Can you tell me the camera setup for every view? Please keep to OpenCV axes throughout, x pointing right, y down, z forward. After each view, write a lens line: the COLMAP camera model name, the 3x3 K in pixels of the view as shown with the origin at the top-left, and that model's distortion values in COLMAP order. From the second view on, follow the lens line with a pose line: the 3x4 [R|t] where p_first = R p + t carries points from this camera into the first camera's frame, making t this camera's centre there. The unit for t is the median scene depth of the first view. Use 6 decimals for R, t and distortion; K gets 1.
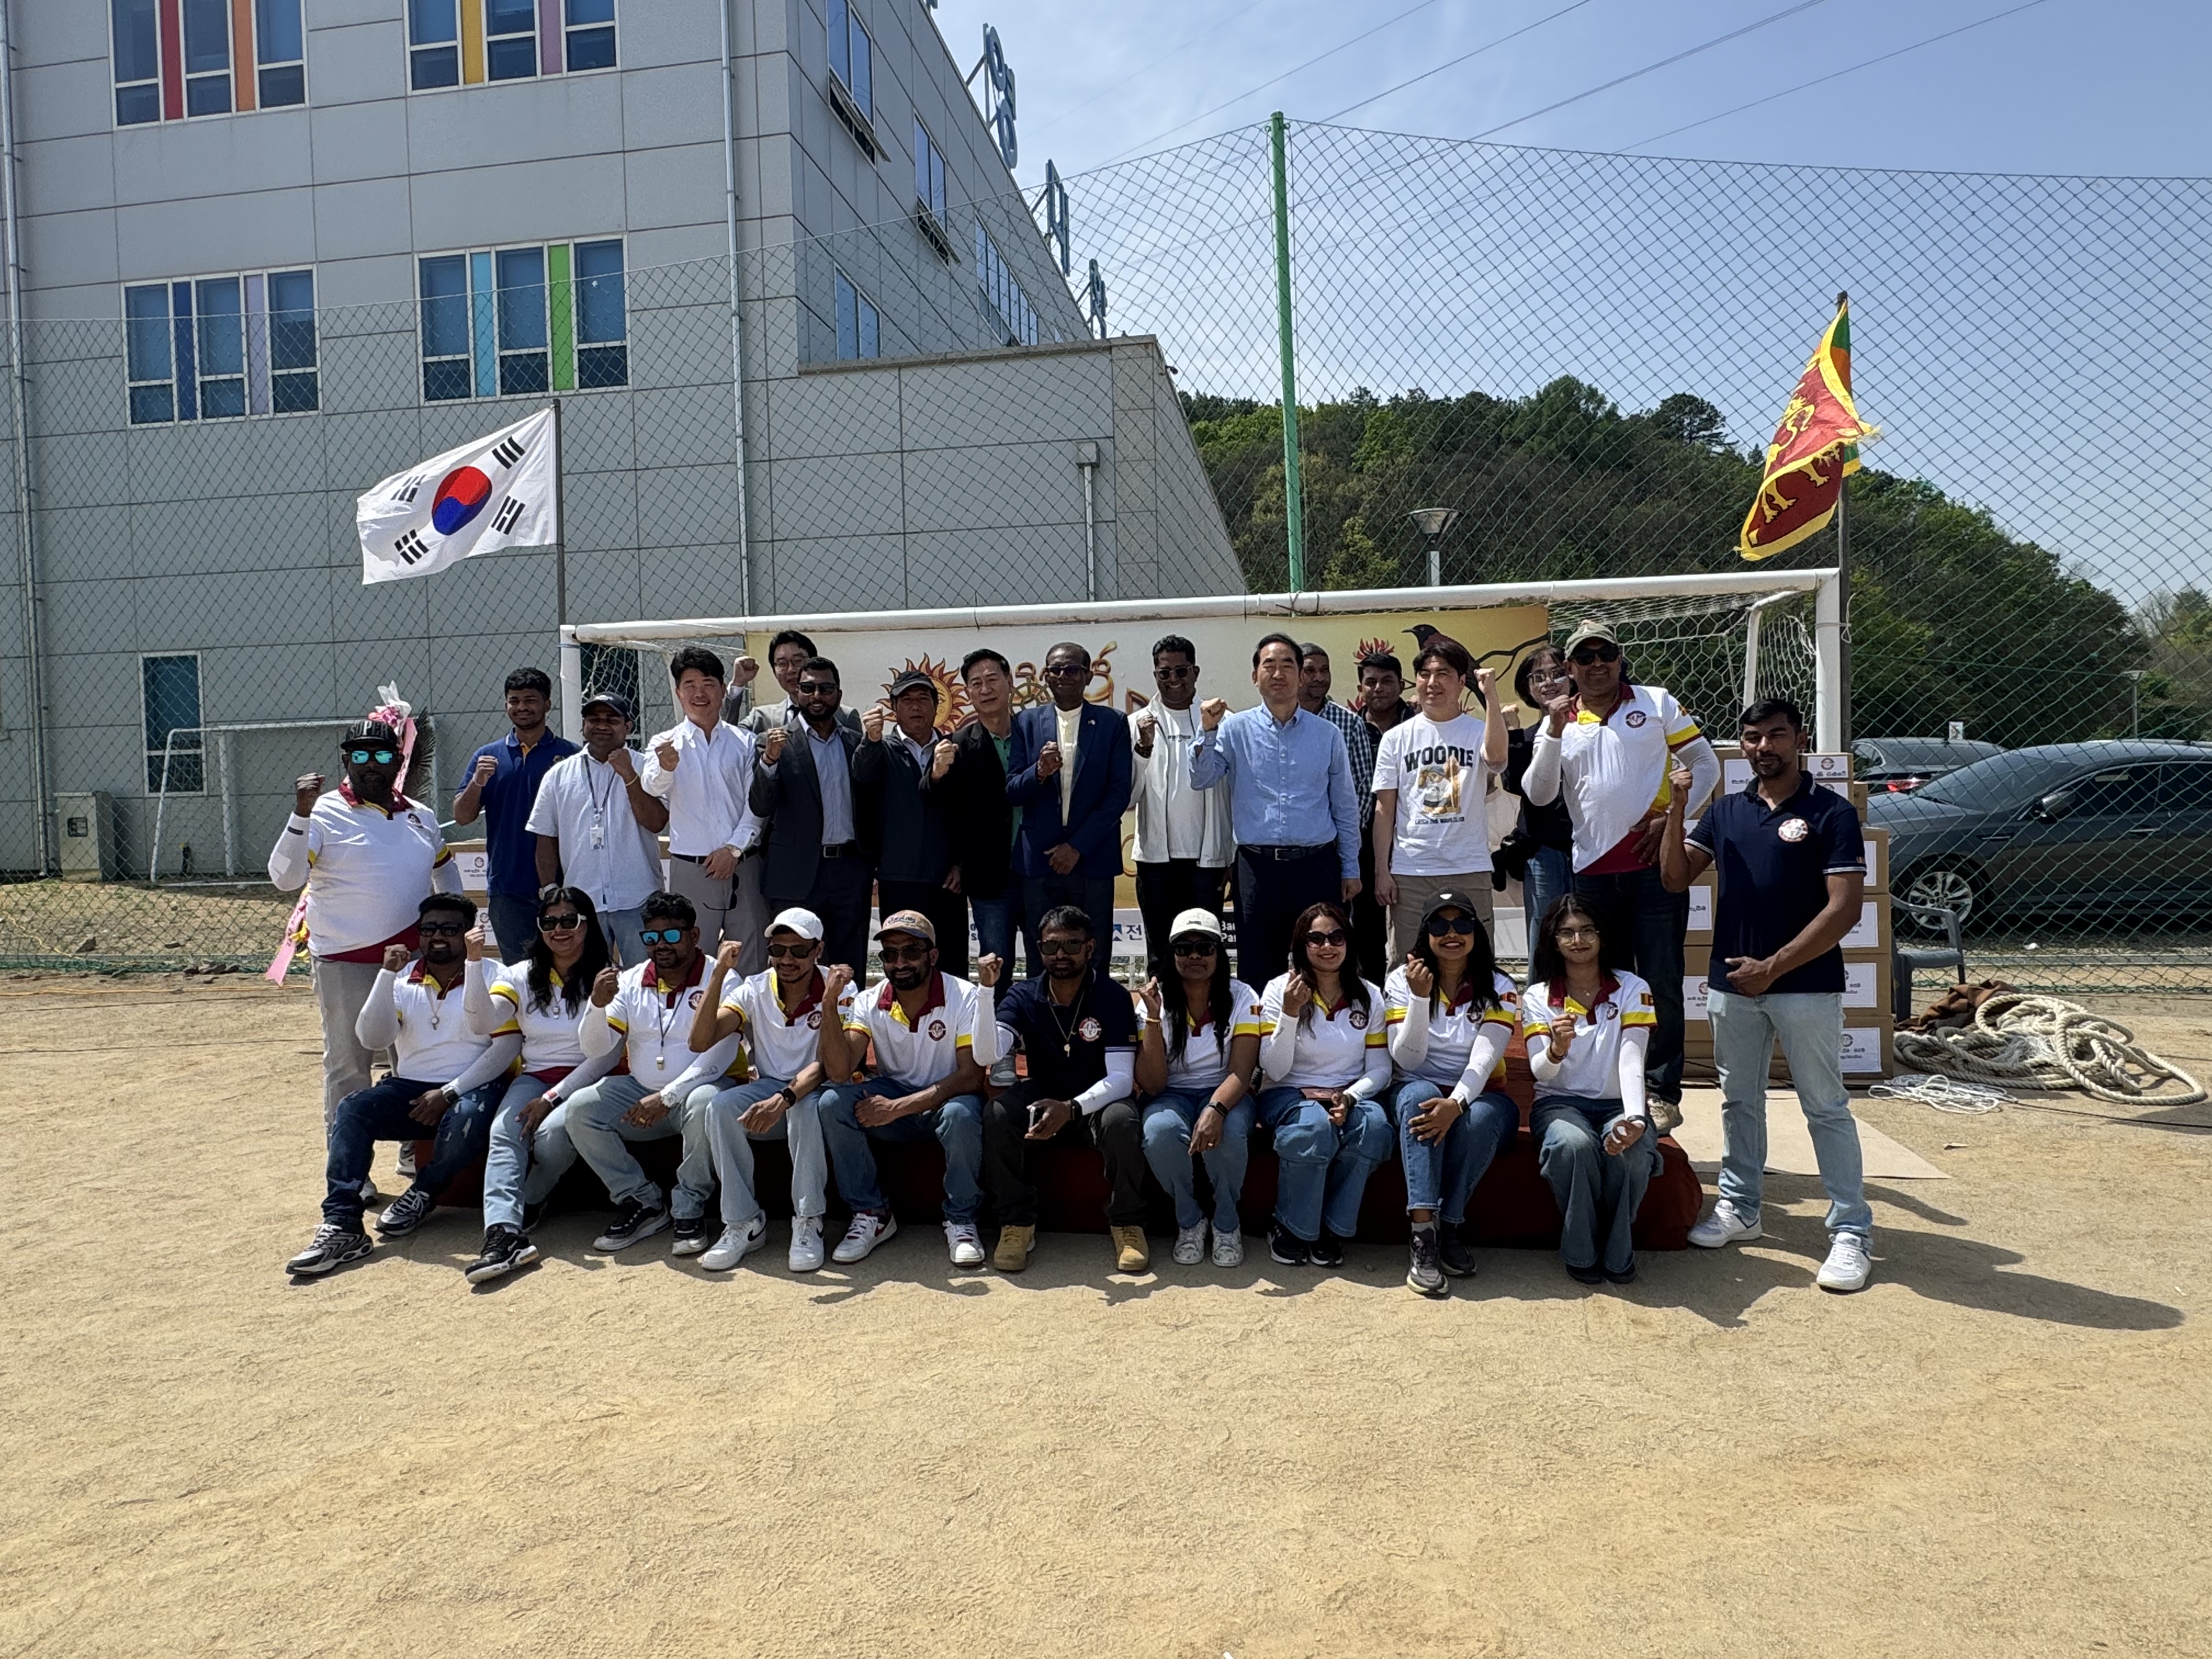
lens RADIAL K [[1343.2, 0, 1099.9], [0, 1343.2, 824.8], [0, 0, 1]] dist [-0.002242, 0.006208]
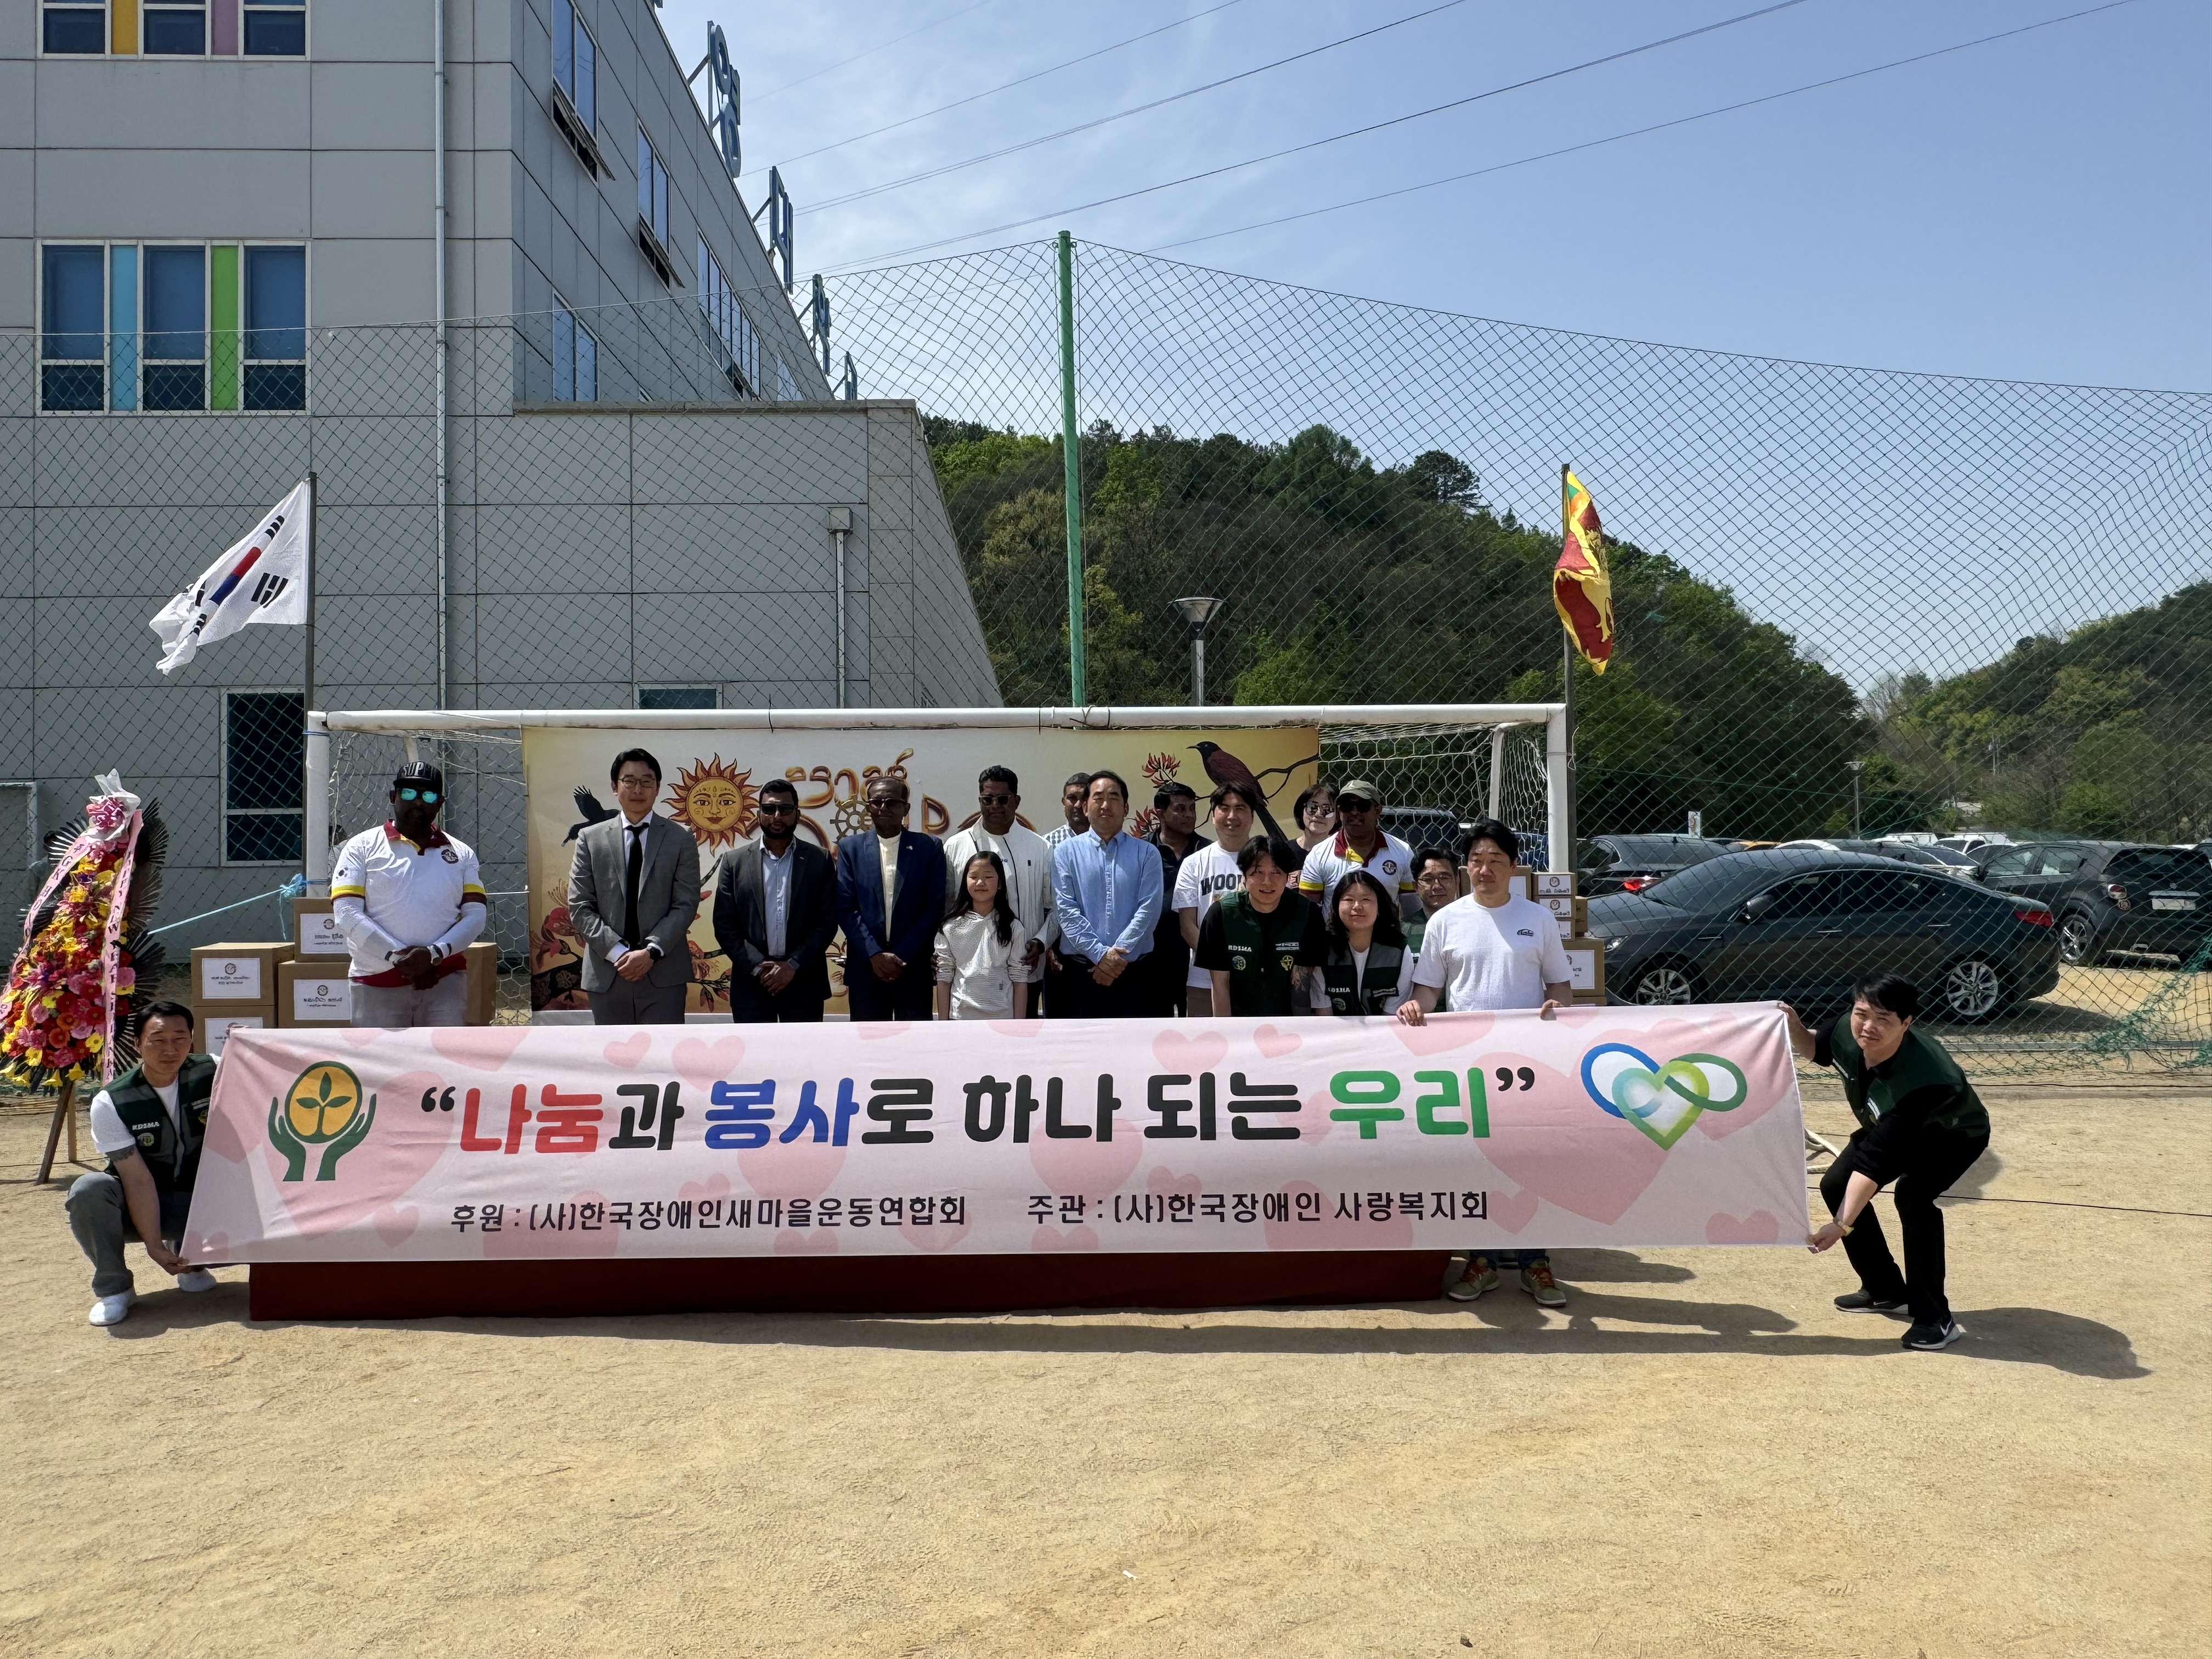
lens RADIAL K [[1573.3, 0, 1104.5], [0, 1573.3, 807.2], [0, 0, 1]] dist [0.021934, -0.015436]
pose [[0.980016, 0.018102, 0.198093, -0.041537], [-0.006371, 0.998196, -0.059696, -0.010775], [-0.198817, 0.057240, 0.978364, -0.099299]]
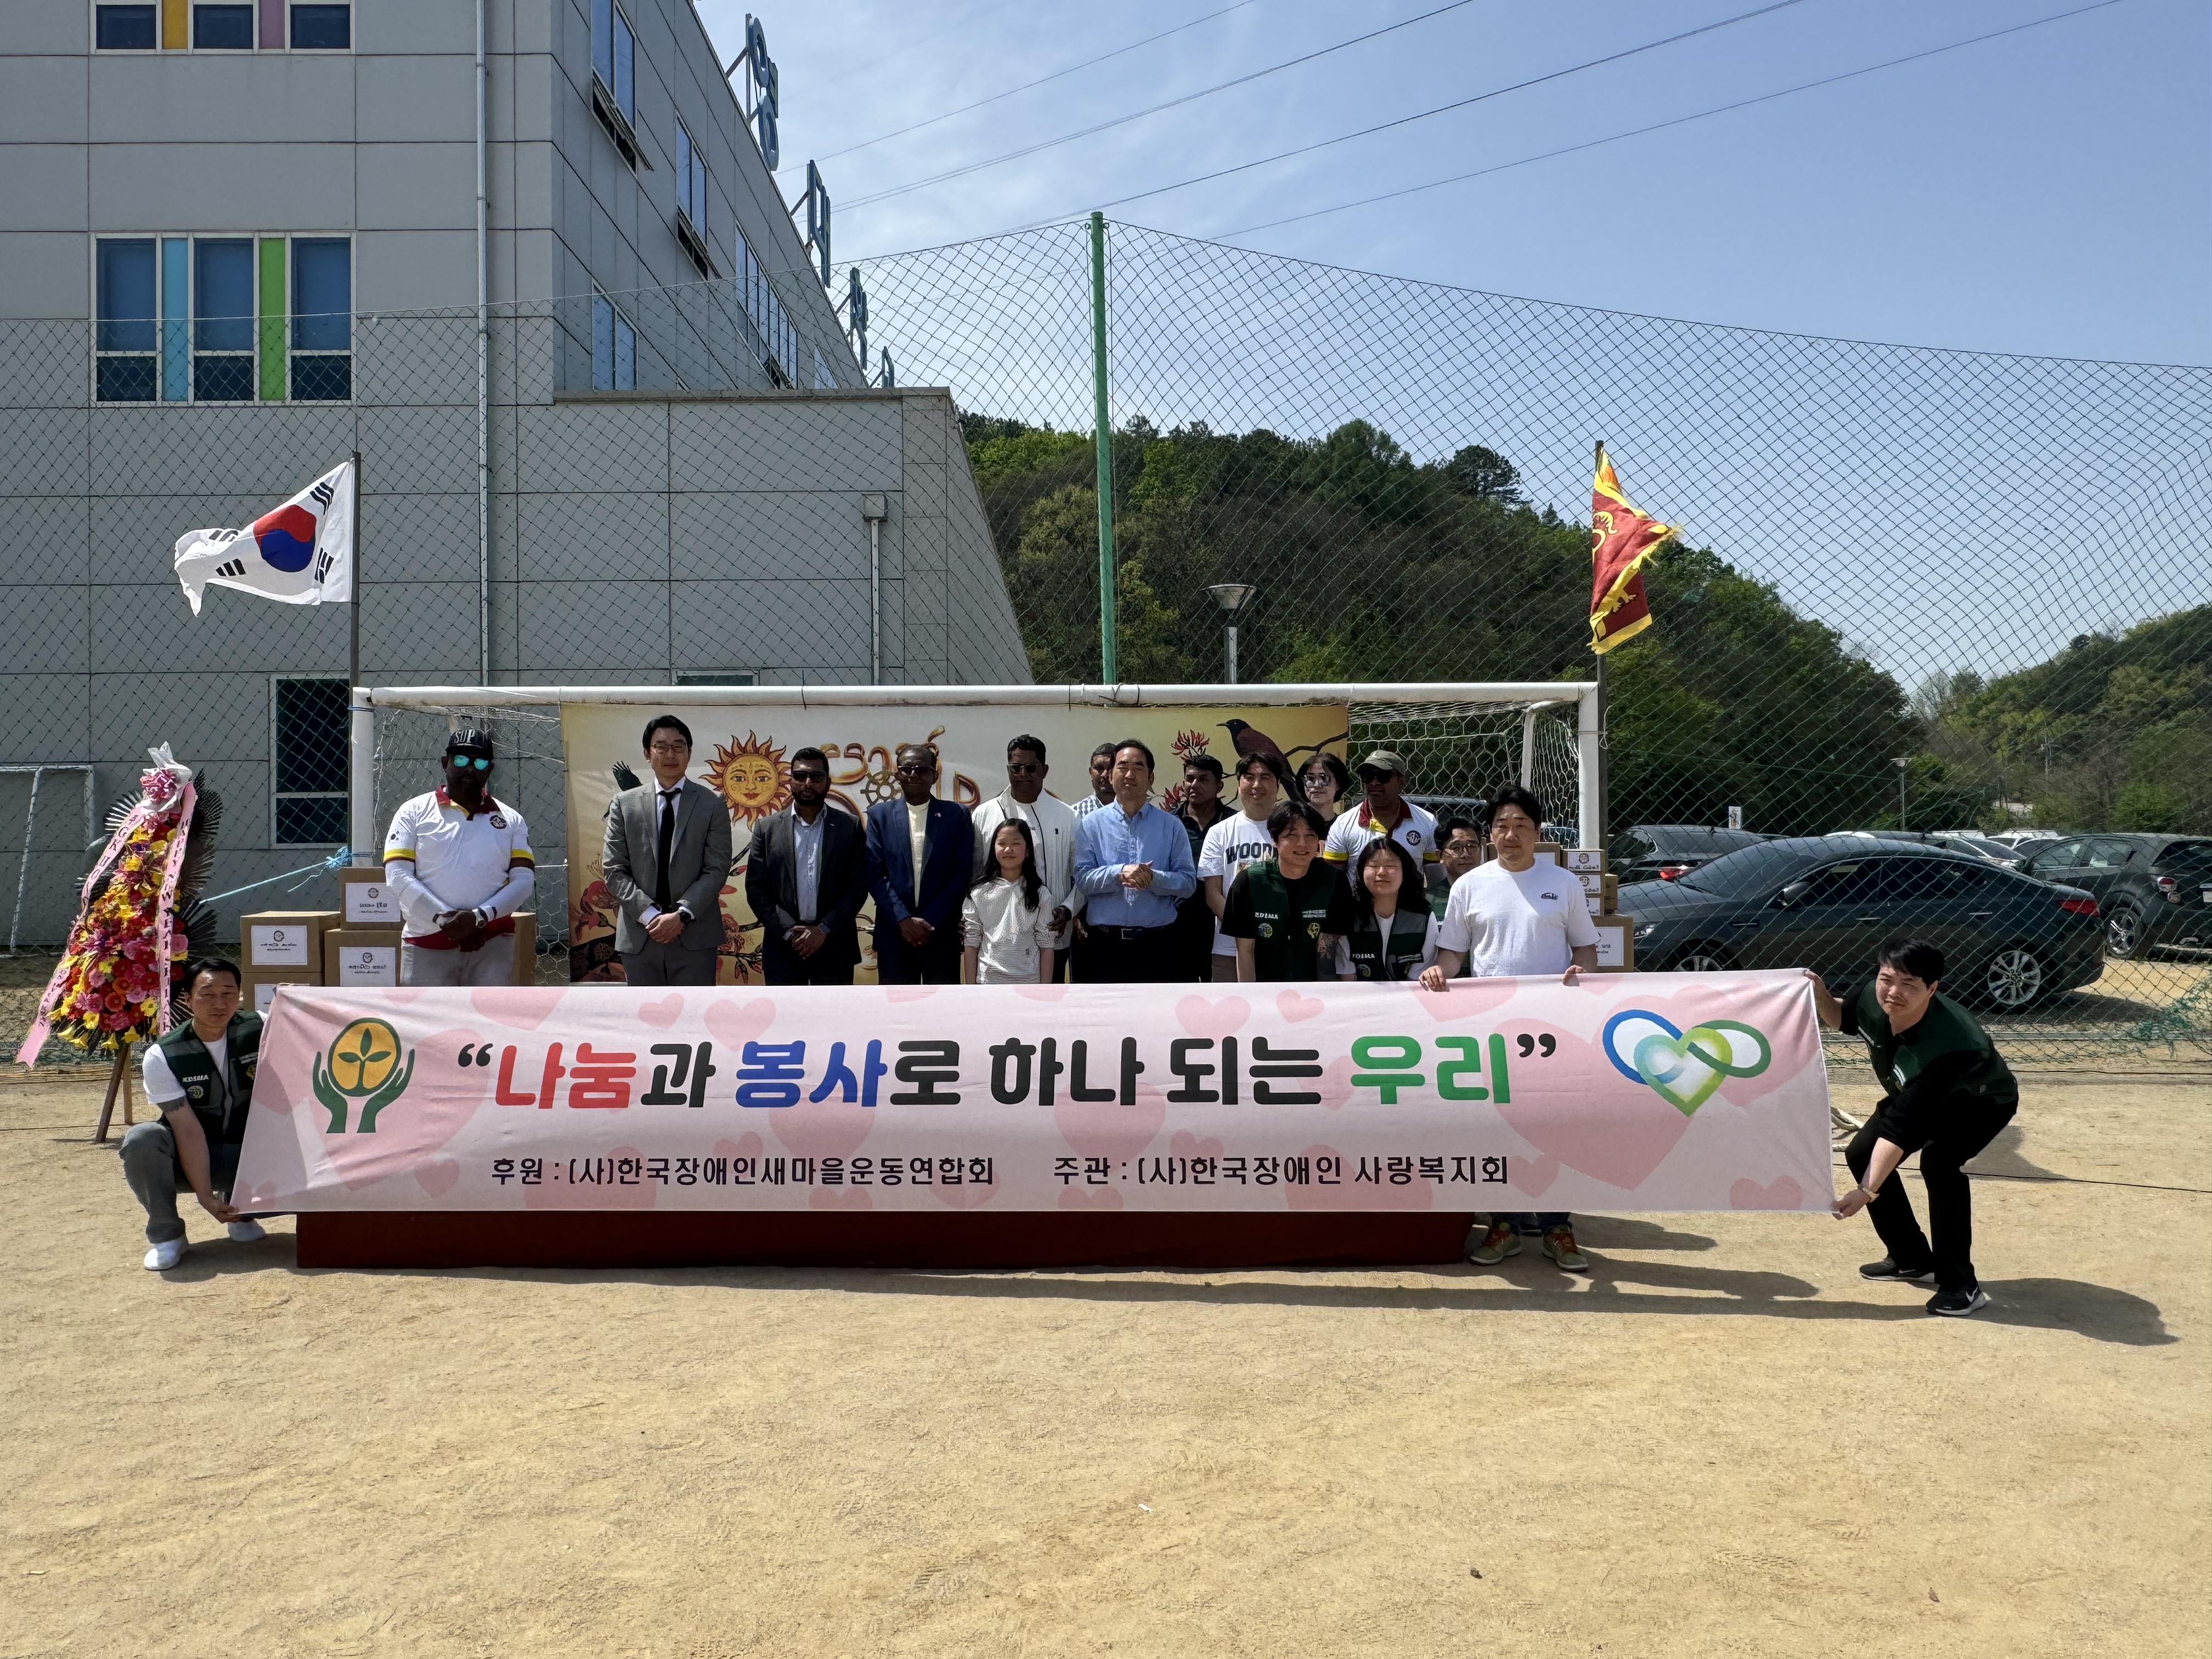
lens RADIAL K [[1573.3, 0, 1092.3], [0, 1573.3, 826.5], [0, 0, 1]] dist [0.021934, -0.015436]
pose [[0.985582, 0.019857, 0.168031, -0.039225], [-0.012071, 0.998811, -0.047234, -0.001767], [-0.168770, 0.044524, 0.984649, -0.102632]]
